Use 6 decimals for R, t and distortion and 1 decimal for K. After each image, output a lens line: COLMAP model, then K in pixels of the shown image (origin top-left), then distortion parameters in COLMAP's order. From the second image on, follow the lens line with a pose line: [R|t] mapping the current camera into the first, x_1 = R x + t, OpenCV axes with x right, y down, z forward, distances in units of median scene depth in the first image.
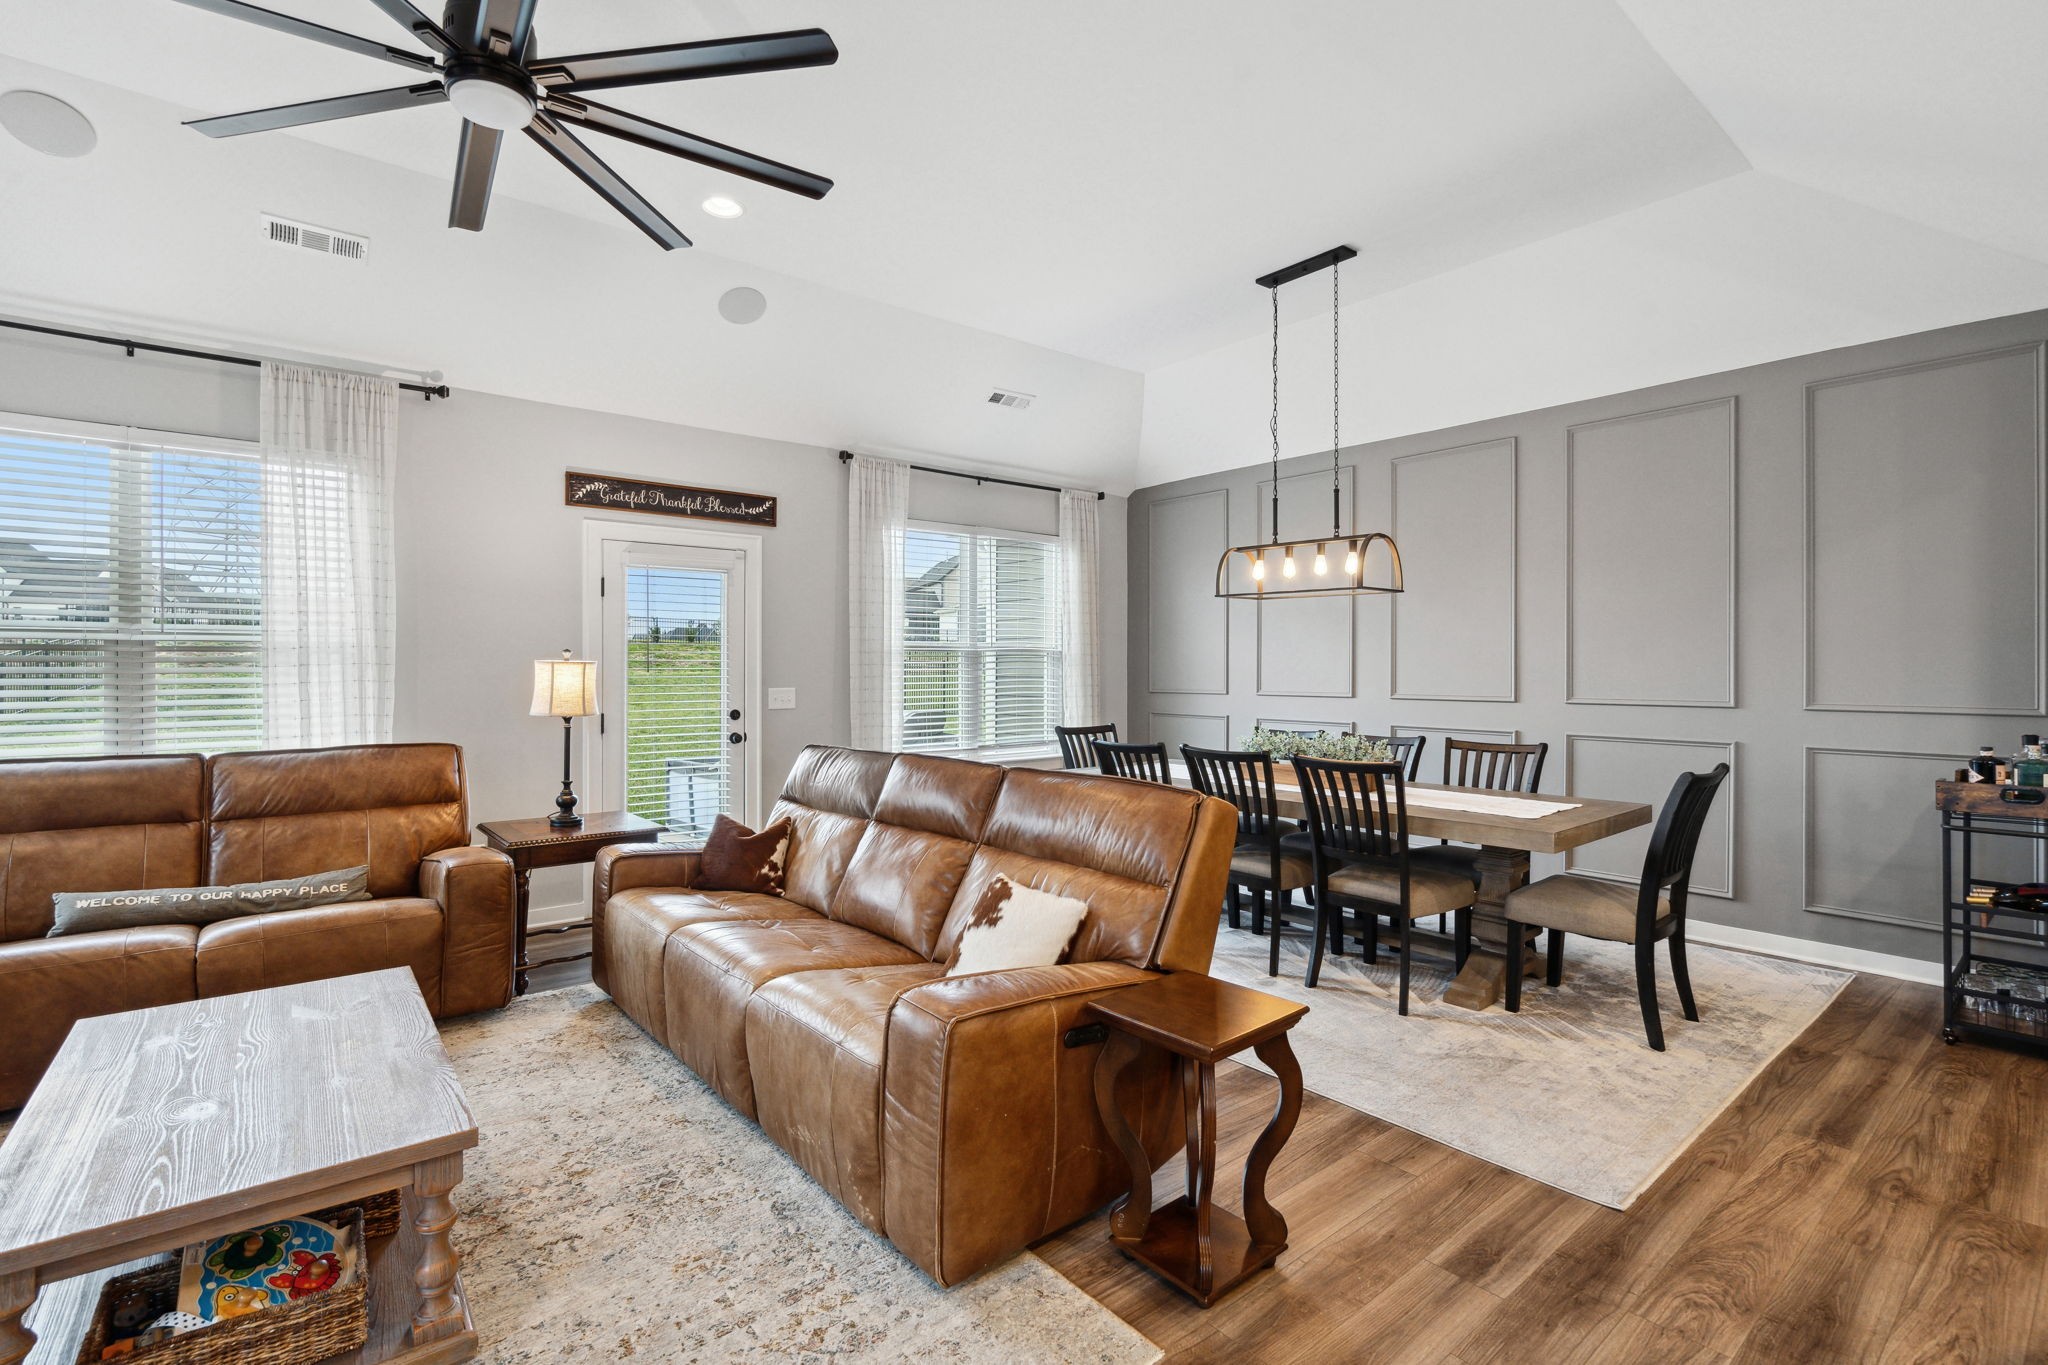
lens RADIAL K [[945.5, 0, 1024.1], [0, 945.5, 666.4], [0, 0, 1]] dist [-0.002808, 0.000449]
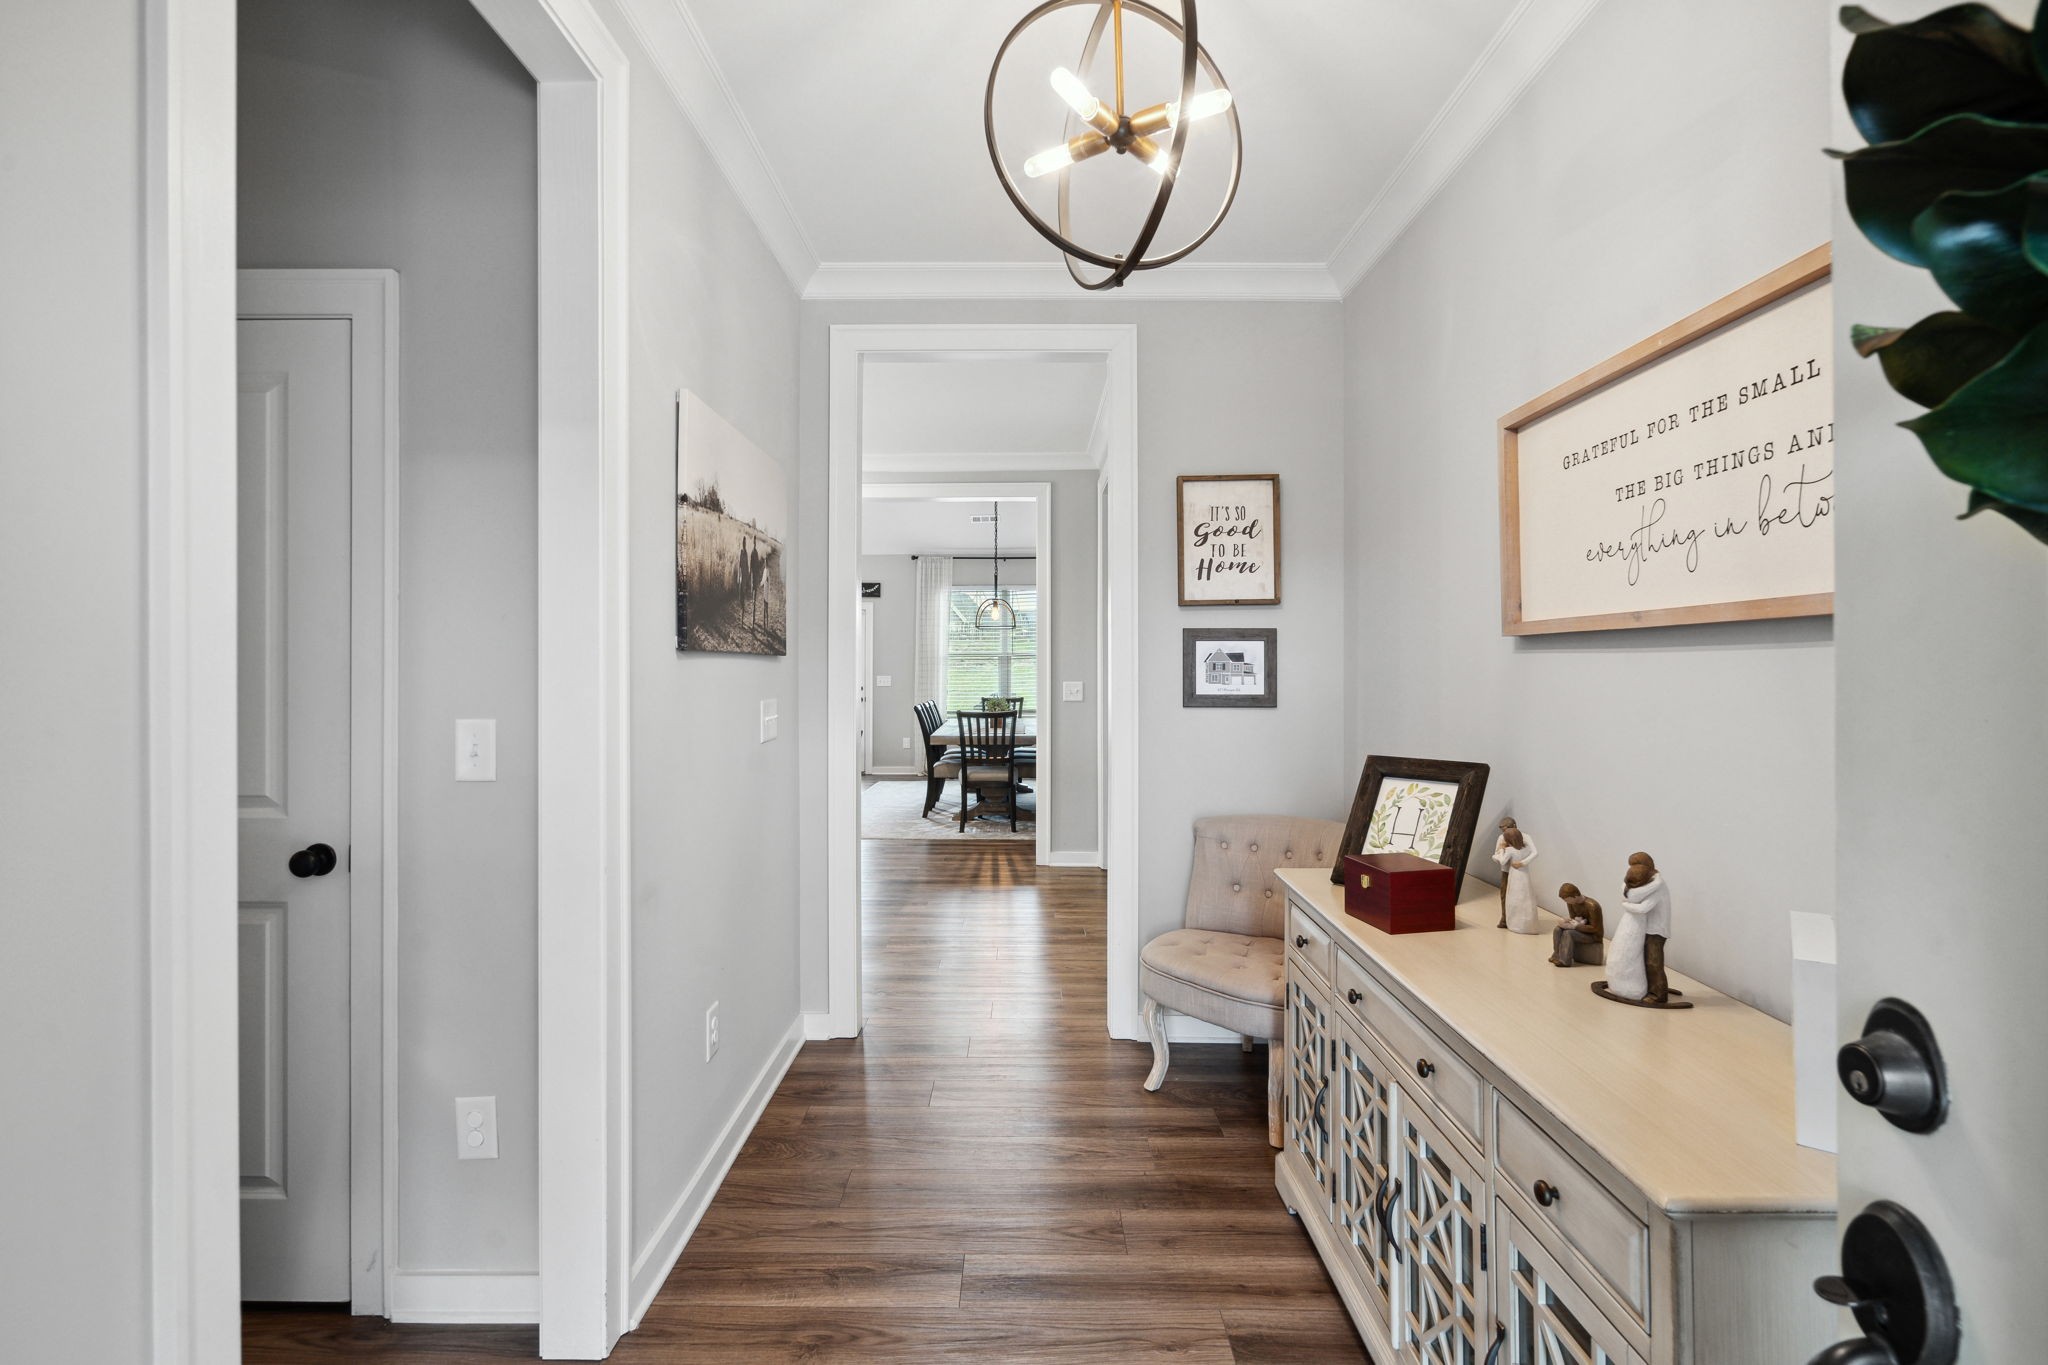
lens RADIAL K [[945.5, 0, 1024.1], [0, 945.5, 666.4], [0, 0, 1]] dist [-0.002808, 0.000449]
pose [[0.769310, -0.000268, -0.638875, 1.737896], [0.001489, 0.999998, 0.001374, -0.000387], [0.638874, -0.002008, 0.769309, -0.500413]]
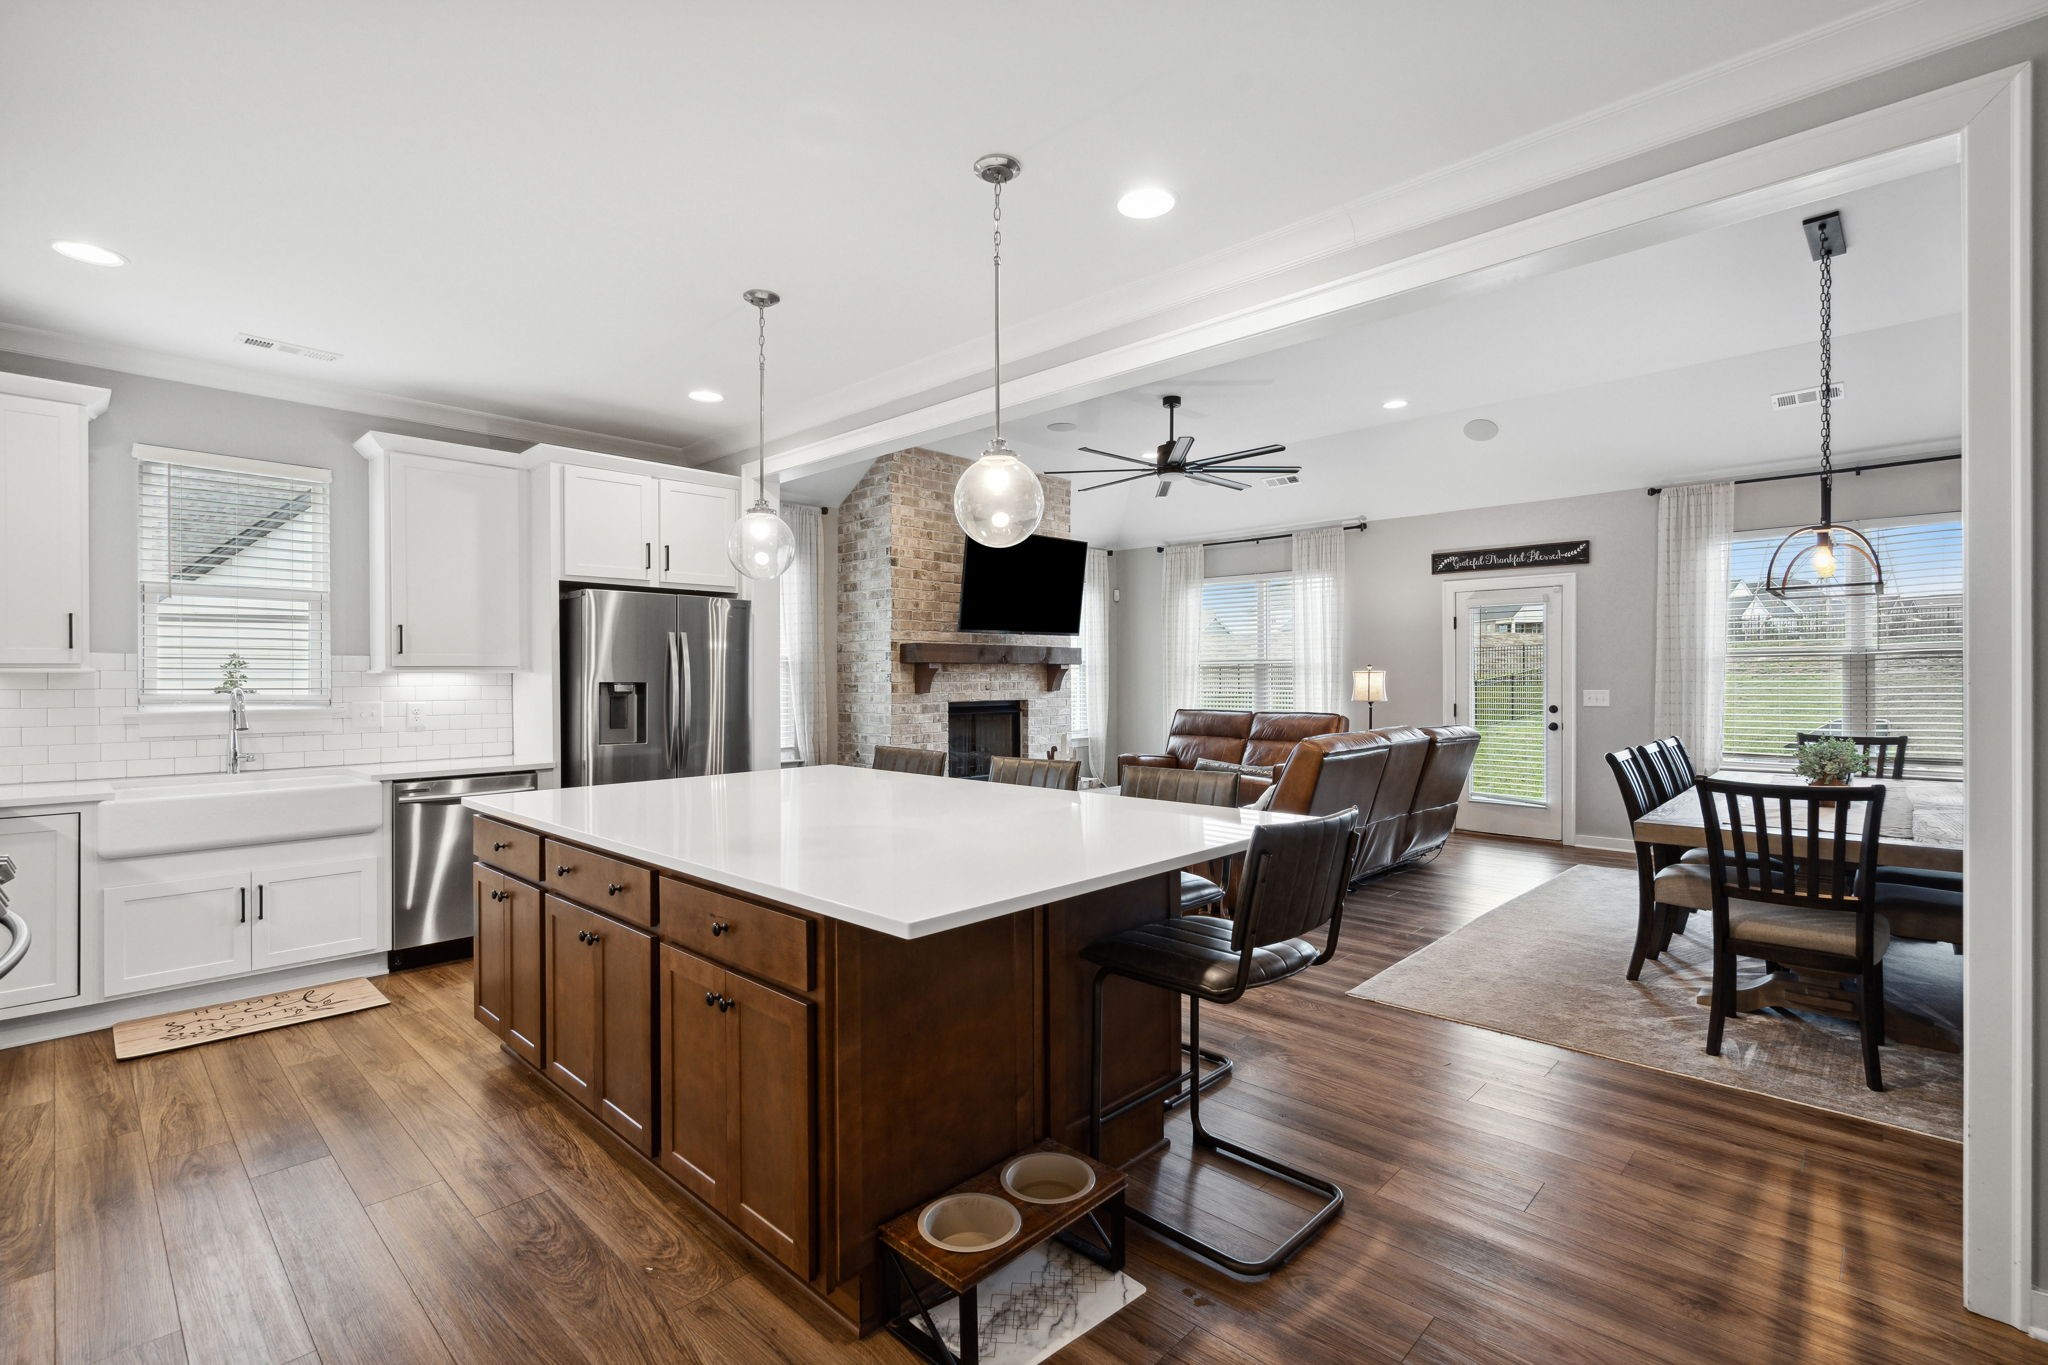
lens RADIAL K [[933.7, 0, 1012.6], [0, 933.7, 674.5], [0, 0, 1]] dist [-0.001158, 0.001042]
pose [[0.111991, -0.002819, -0.993705, 1.224907], [0.005630, 0.999982, -0.002202, 0.000769], [0.993693, -0.005348, 0.112005, 0.118304]]
